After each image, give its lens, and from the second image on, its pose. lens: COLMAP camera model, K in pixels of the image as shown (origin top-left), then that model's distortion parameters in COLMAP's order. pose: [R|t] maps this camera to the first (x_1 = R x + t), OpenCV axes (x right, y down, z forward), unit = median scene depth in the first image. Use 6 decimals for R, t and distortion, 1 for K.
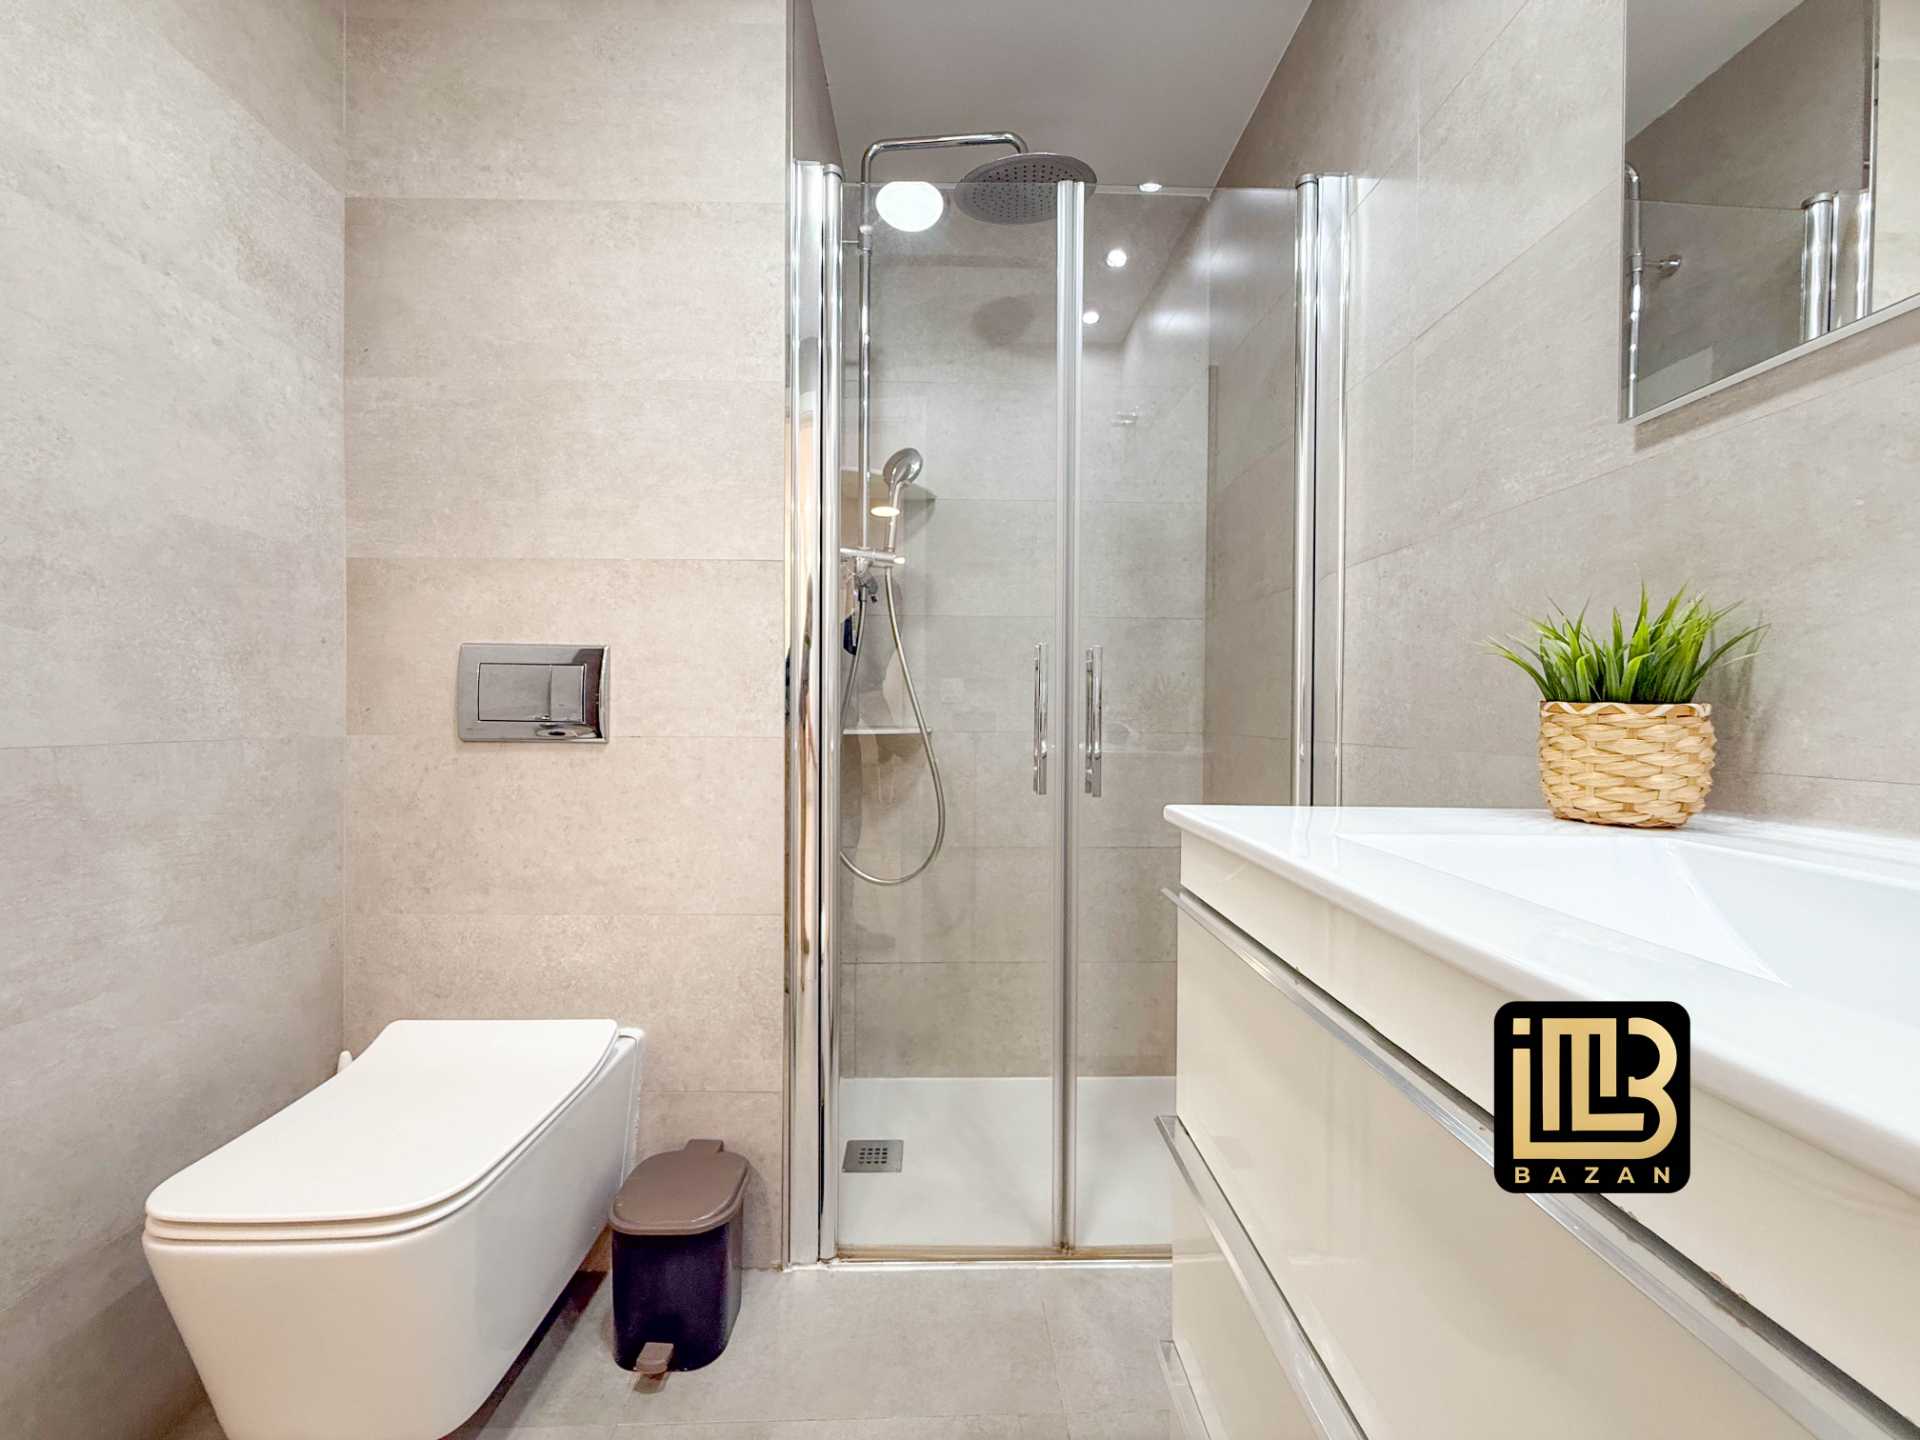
lens RADIAL K [[772.7, 0, 954.9], [0, 772.7, 720.3], [0, 0, 1]] dist [-0.000279, -0.000069]
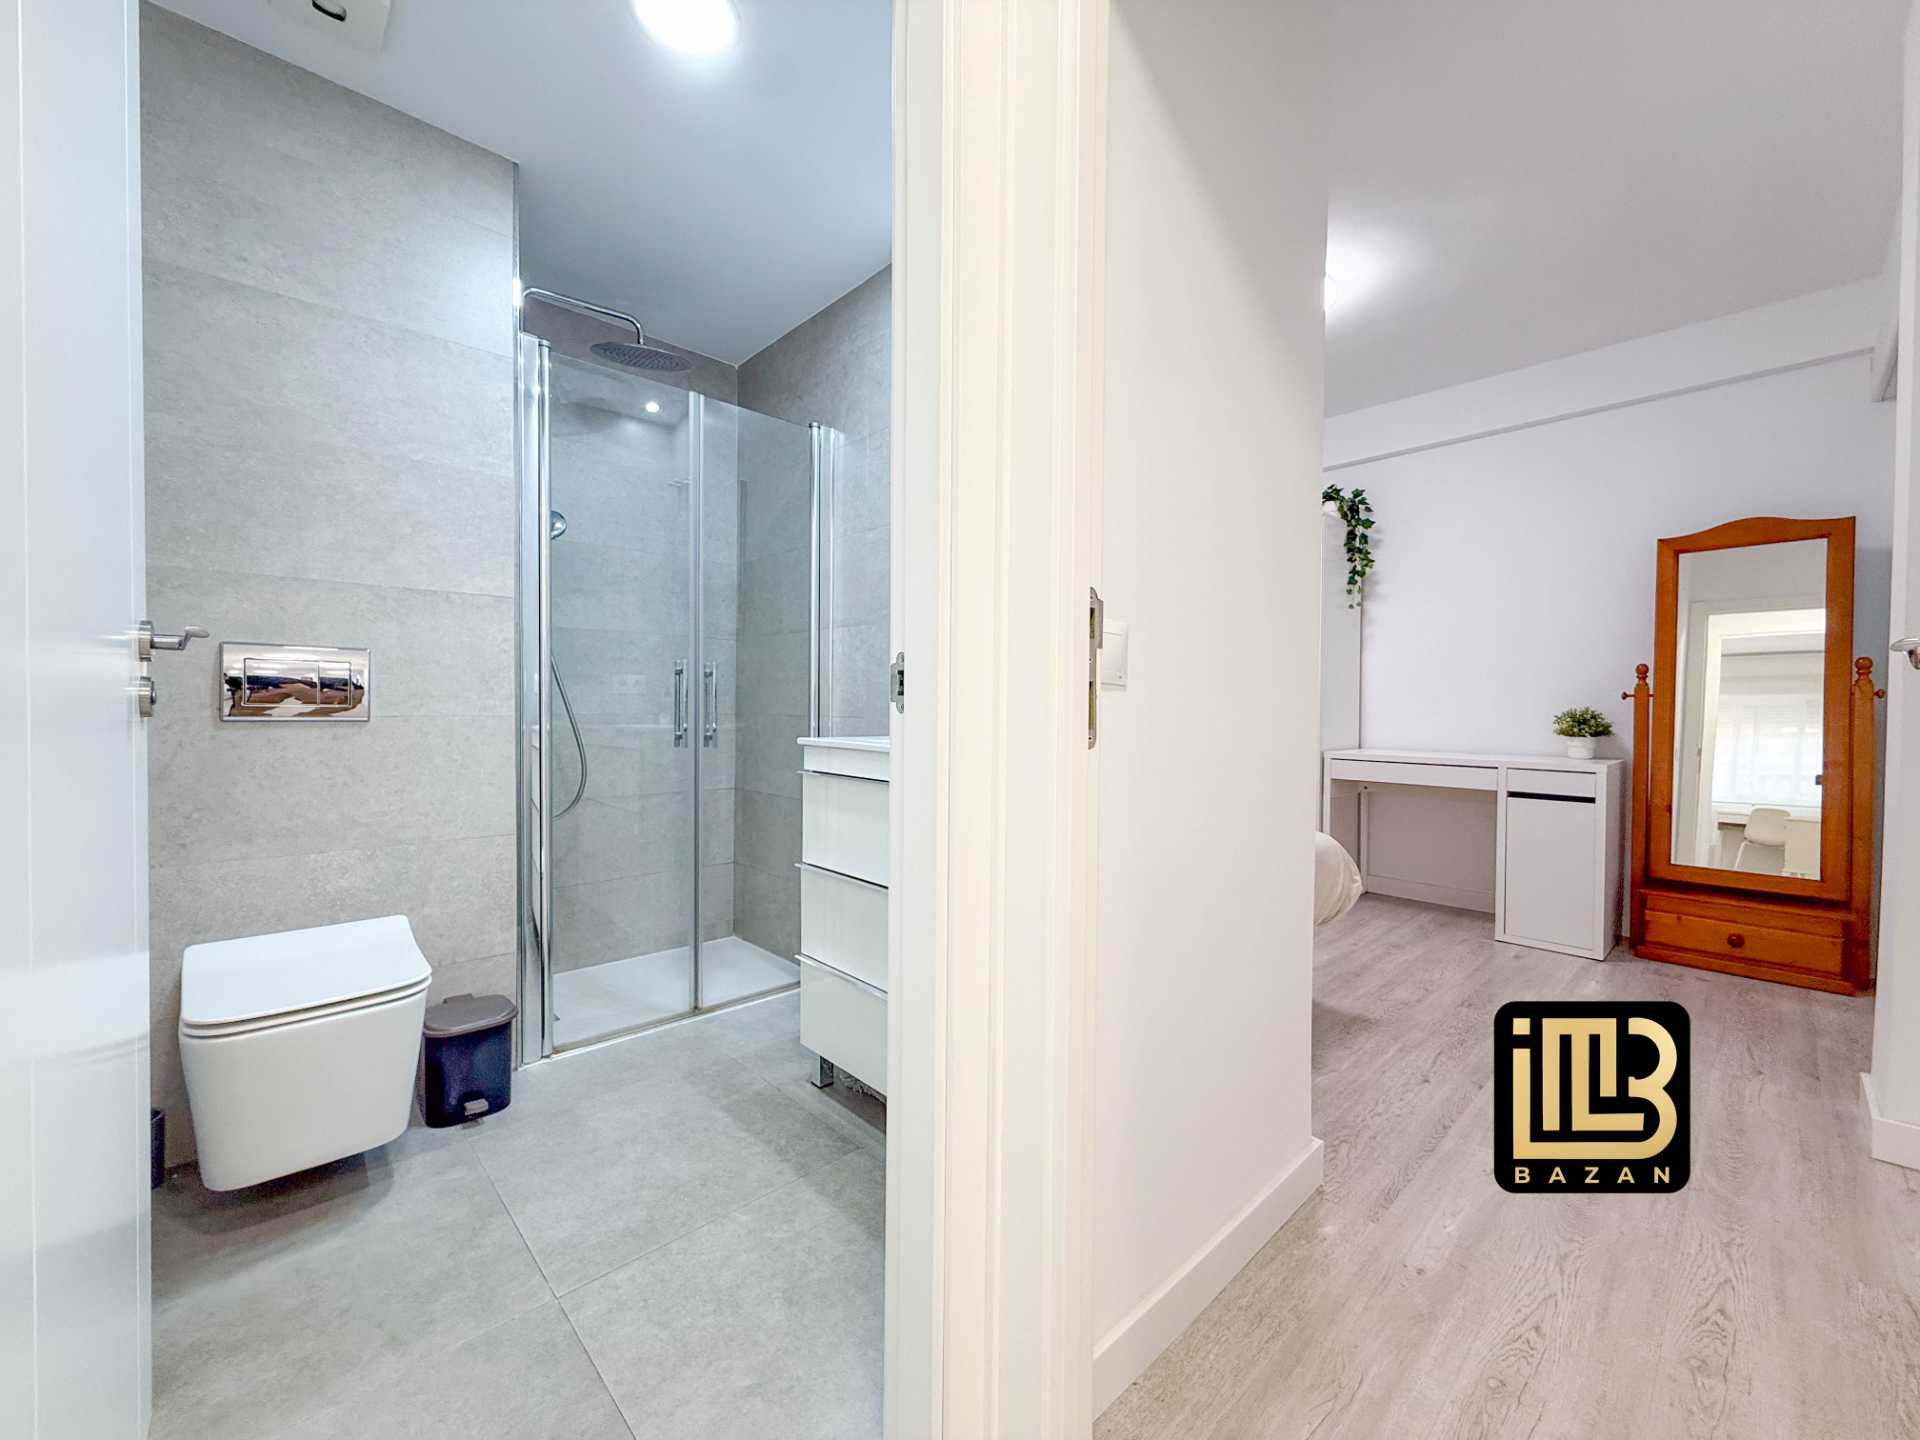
lens RADIAL K [[766.9, 0, 957.5], [0, 766.9, 718.2], [0, 0, 1]] dist [0.001597, -0.000214]
pose [[0.743382, -0.010896, 0.668778, -0.583599], [0.003174, 0.999914, 0.012763, 0.010479], [-0.668859, -0.007365, 0.743353, -0.685809]]
